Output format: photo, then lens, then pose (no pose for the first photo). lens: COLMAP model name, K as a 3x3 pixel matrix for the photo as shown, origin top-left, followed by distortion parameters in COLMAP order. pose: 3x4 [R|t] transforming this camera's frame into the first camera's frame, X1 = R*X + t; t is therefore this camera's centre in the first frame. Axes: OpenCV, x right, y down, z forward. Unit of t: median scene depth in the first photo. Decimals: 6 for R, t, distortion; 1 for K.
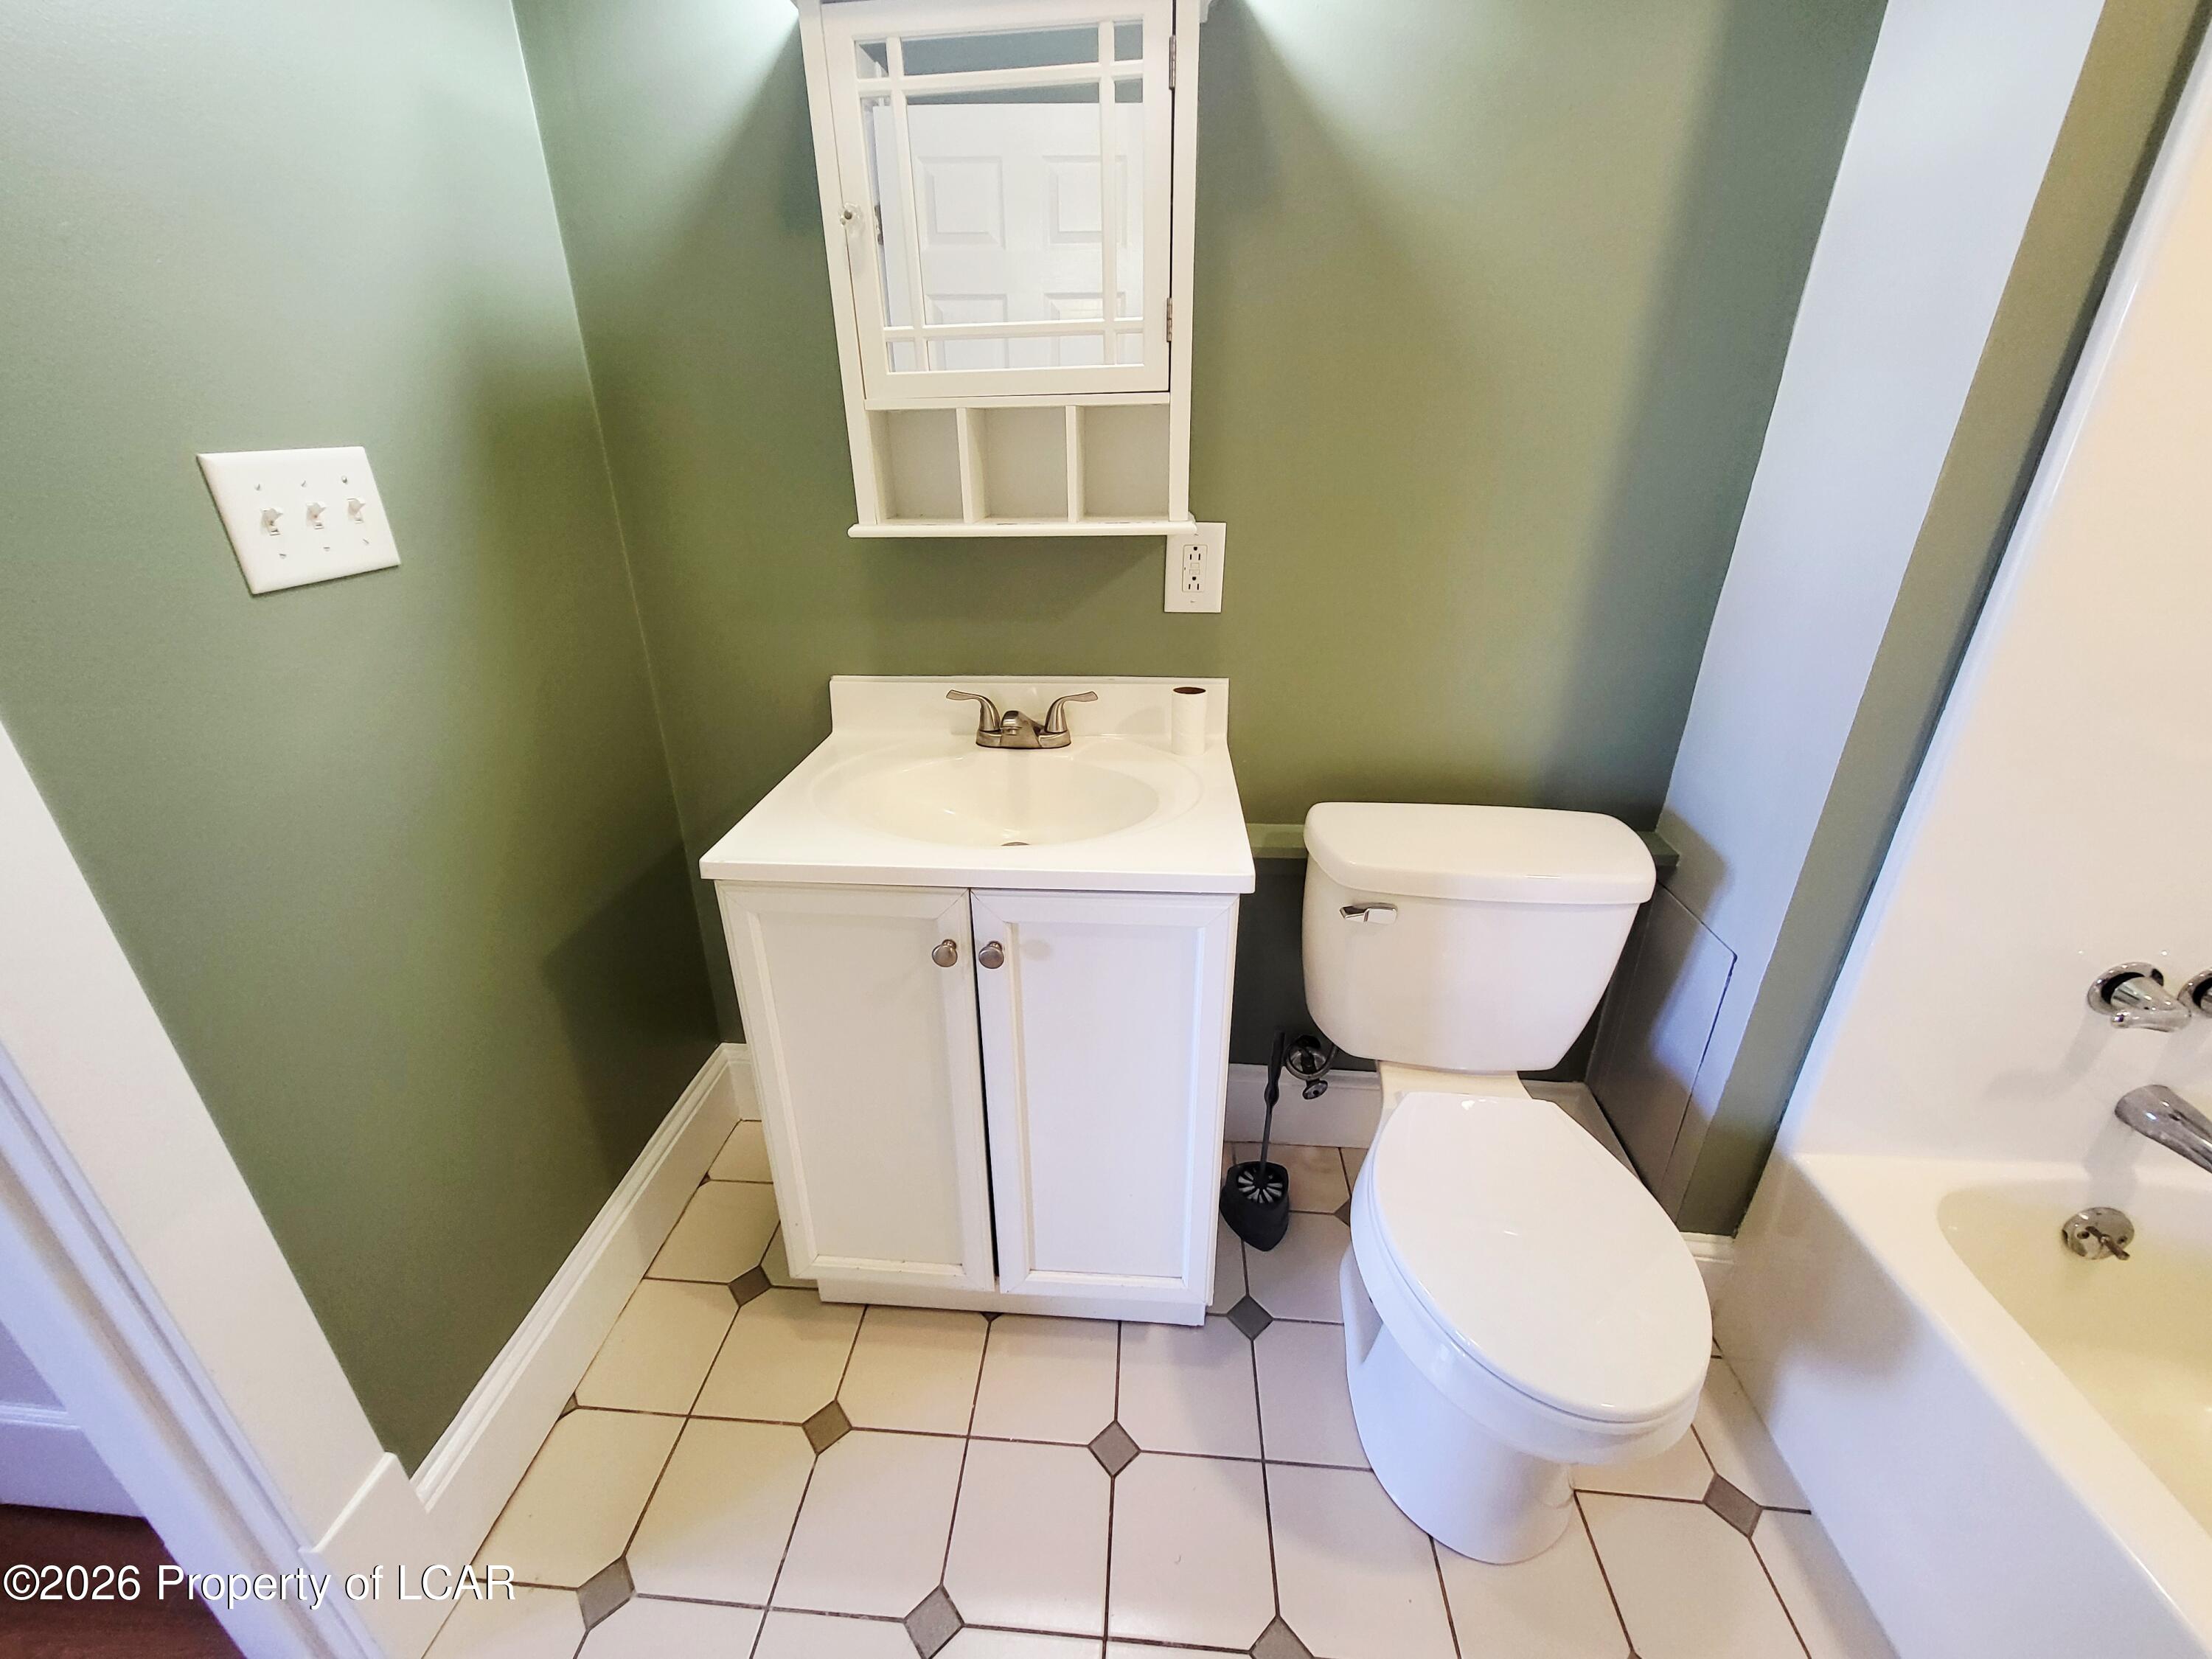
lens RADIAL K [[866.4, 0, 1089.5], [0, 866.4, 796.6], [0, 0, 1]] dist [0.002322, -0.002590]
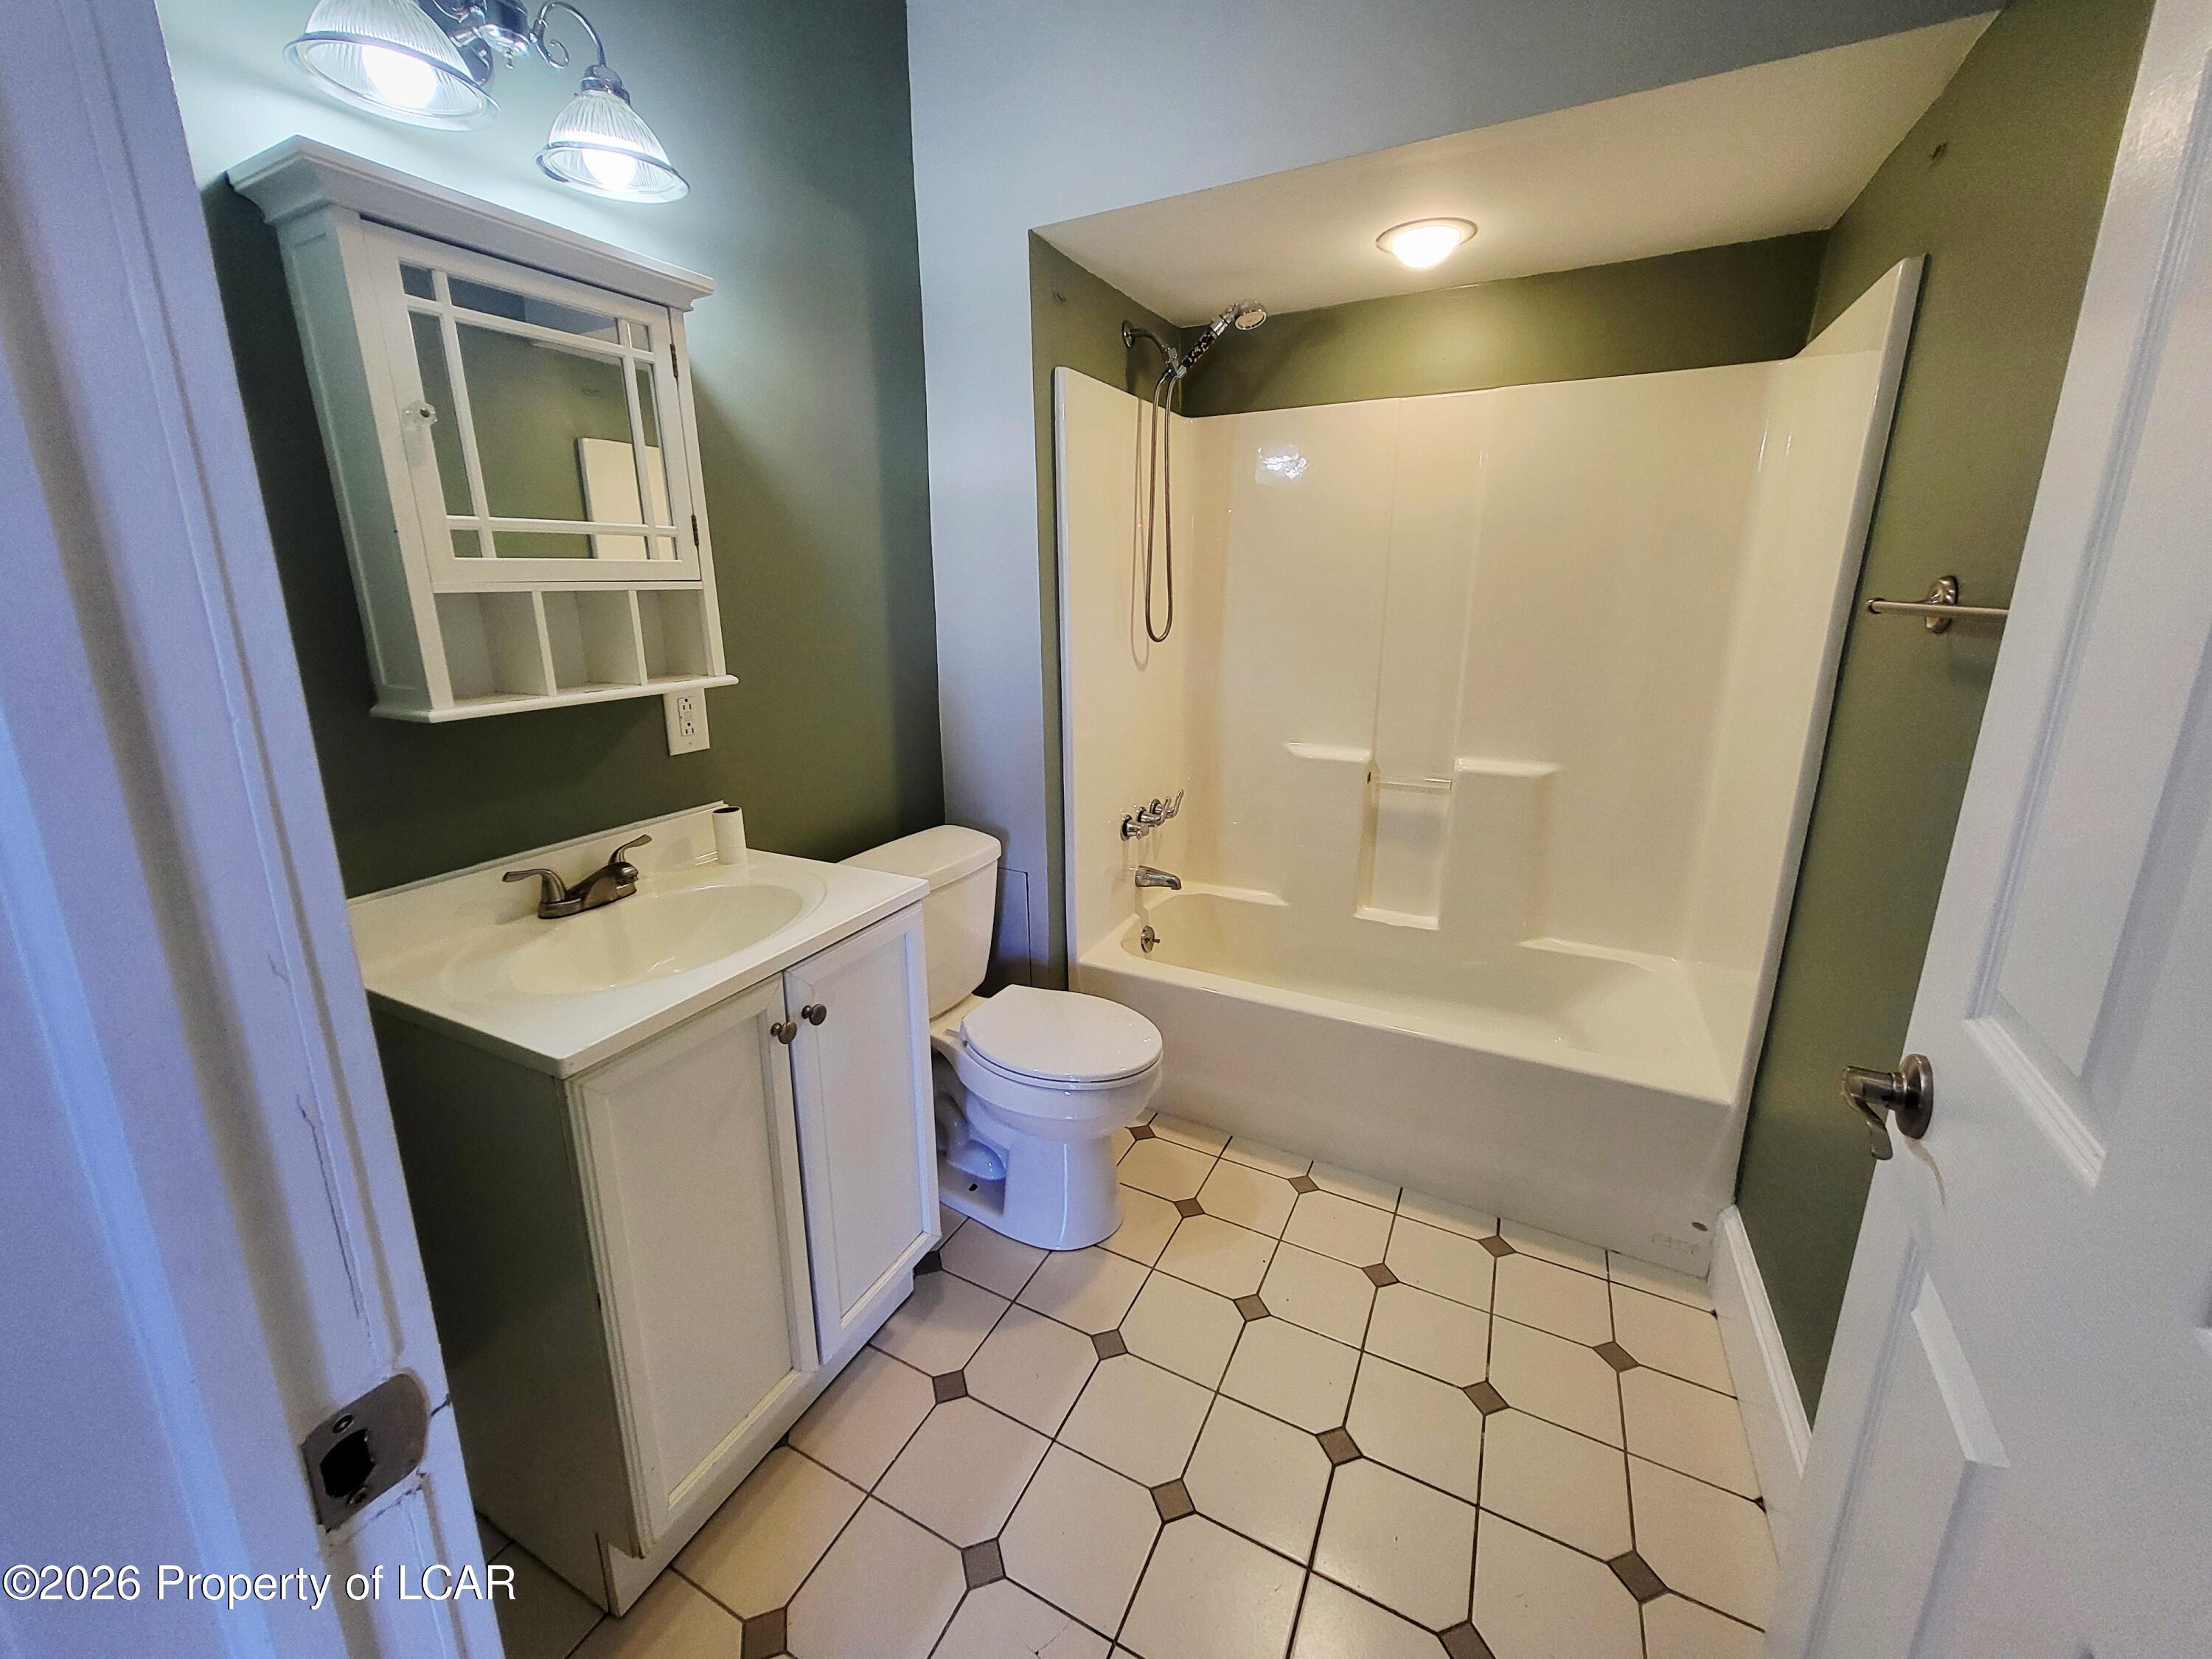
lens RADIAL K [[866.4, 0, 1089.5], [0, 866.4, 796.6], [0, 0, 1]] dist [0.002322, -0.002590]
pose [[0.382392, -0.207399, 0.900423, -0.808103], [0.367063, 0.928389, 0.057956, -0.024893], [-0.847963, 0.308350, 0.431137, 0.040211]]
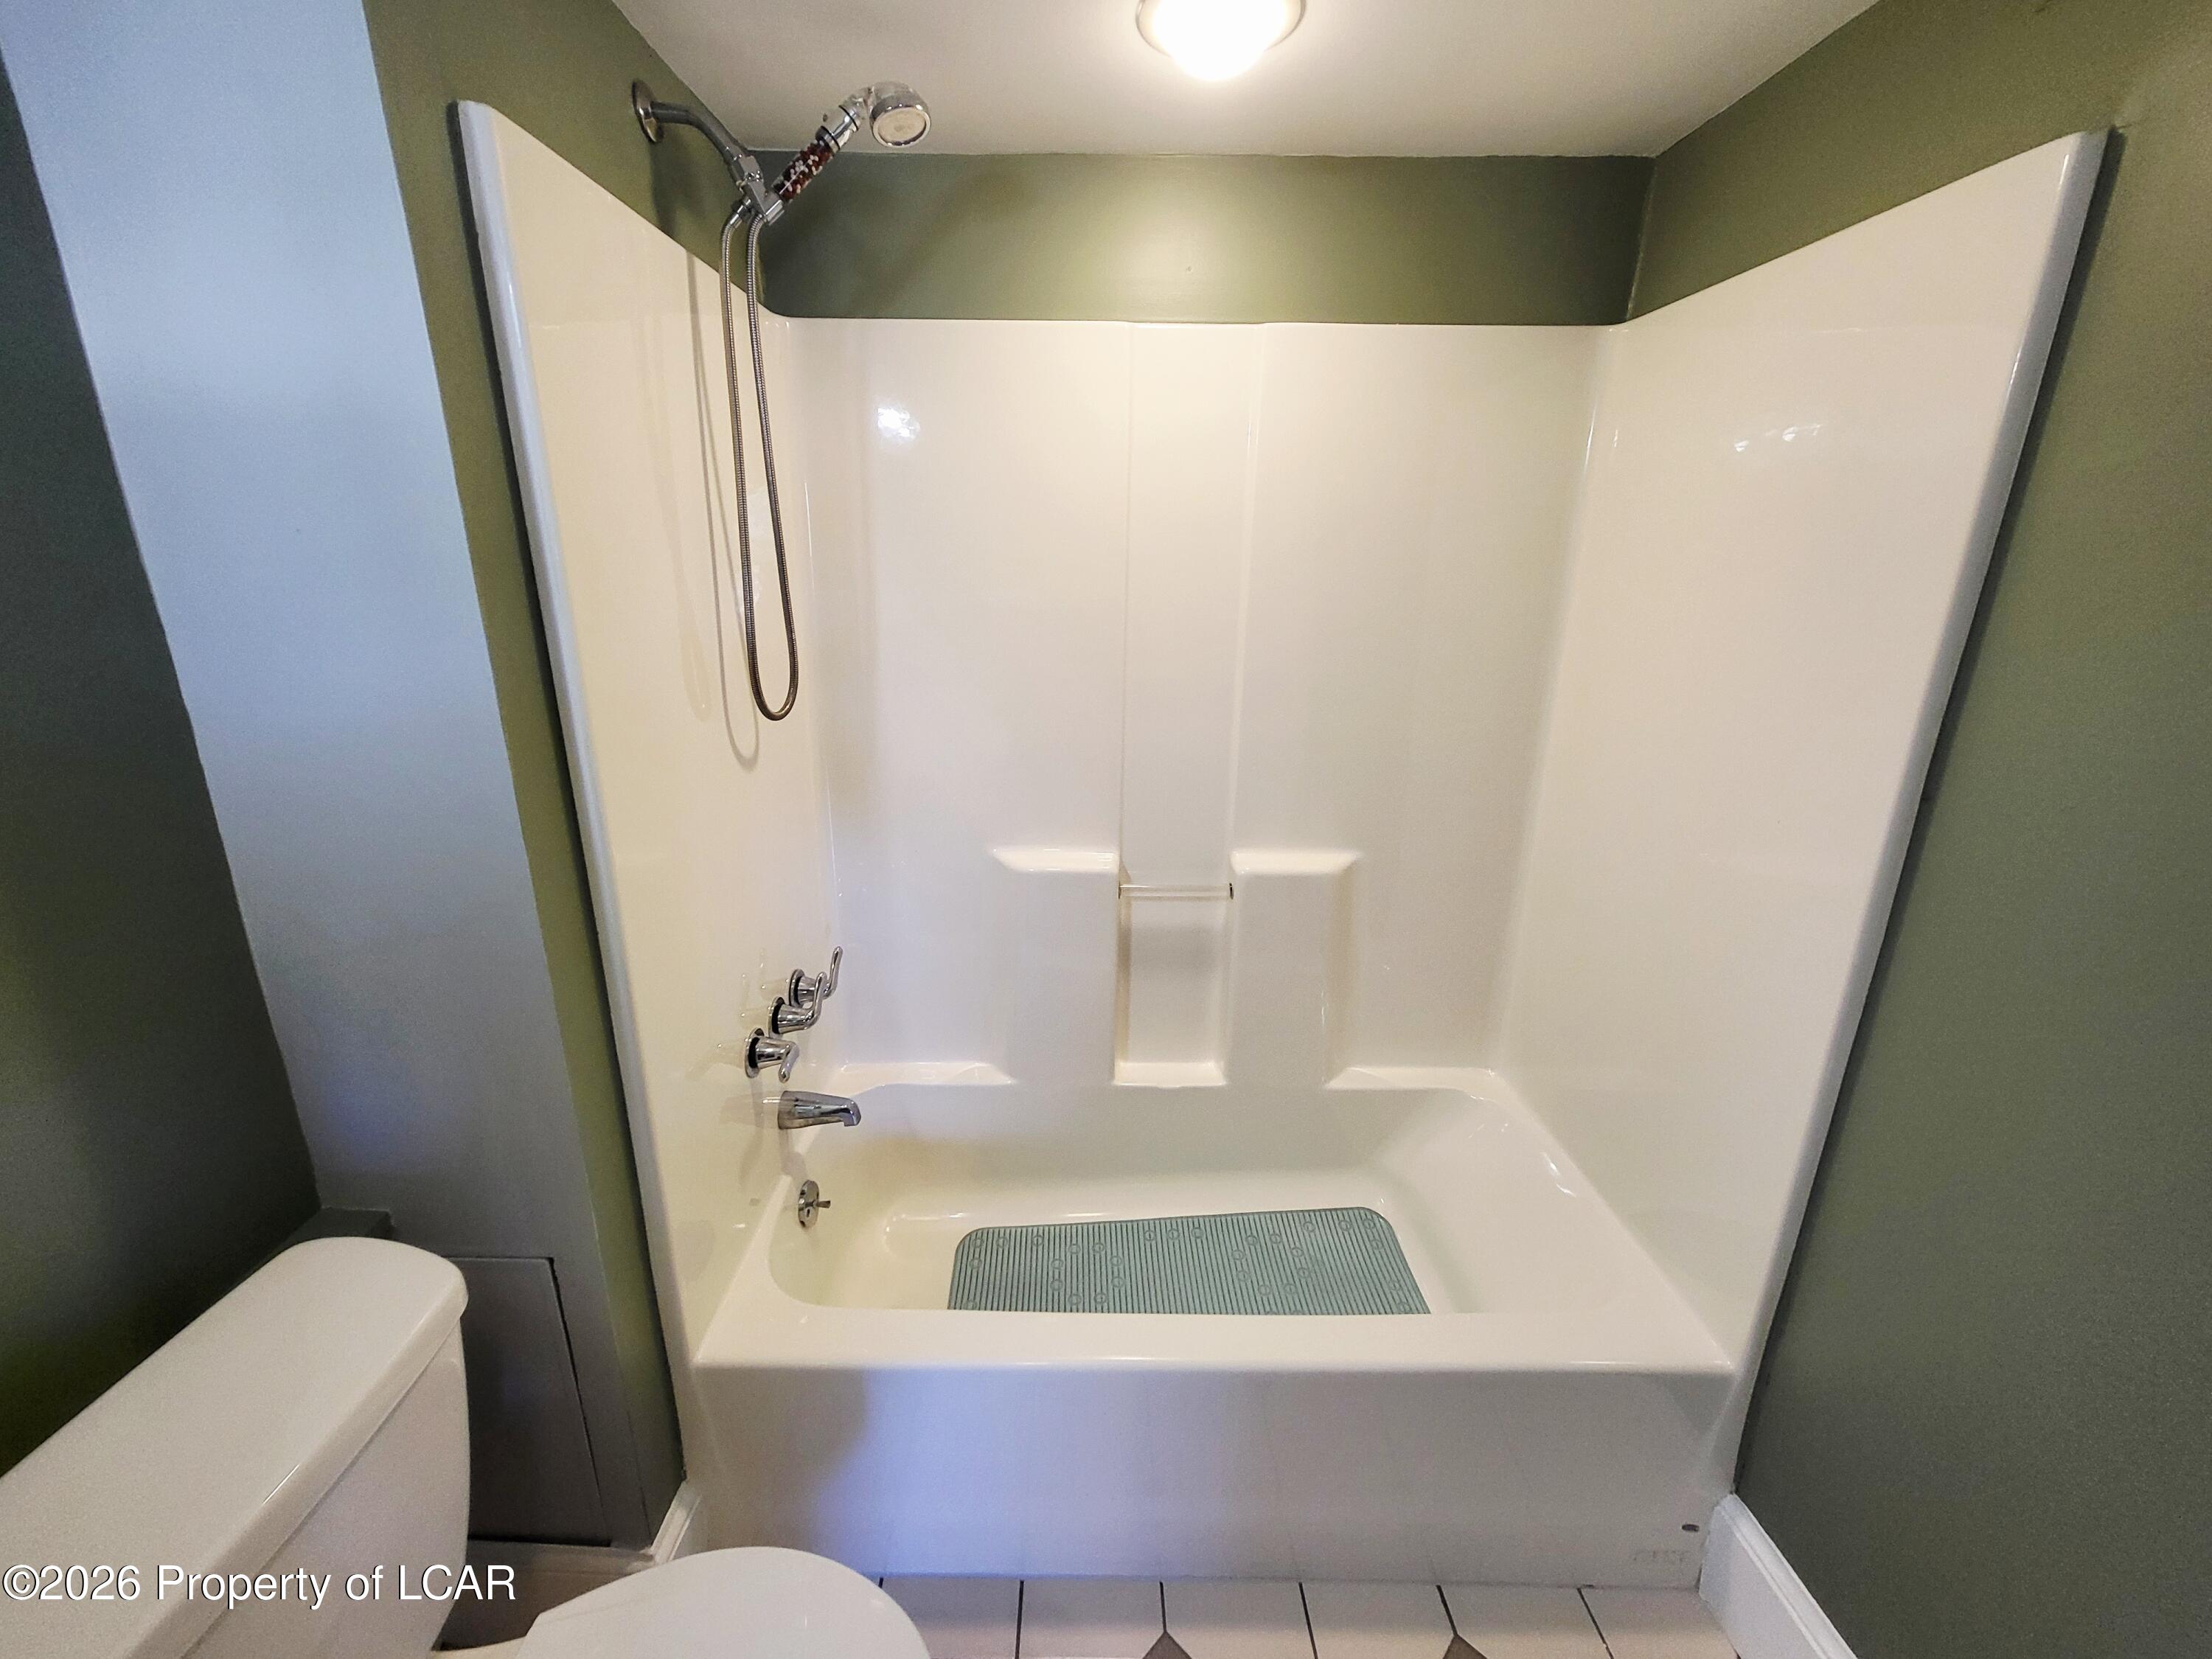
lens RADIAL K [[864.9, 0, 1093.2], [0, 864.9, 802.6], [0, 0, 1]] dist [-0.000246, 0.000027]
pose [[-0.089808, -0.258551, 0.961814, -0.008553], [0.388891, 0.879950, 0.272857, -0.231615], [-0.916896, 0.398546, 0.021521, 0.301998]]
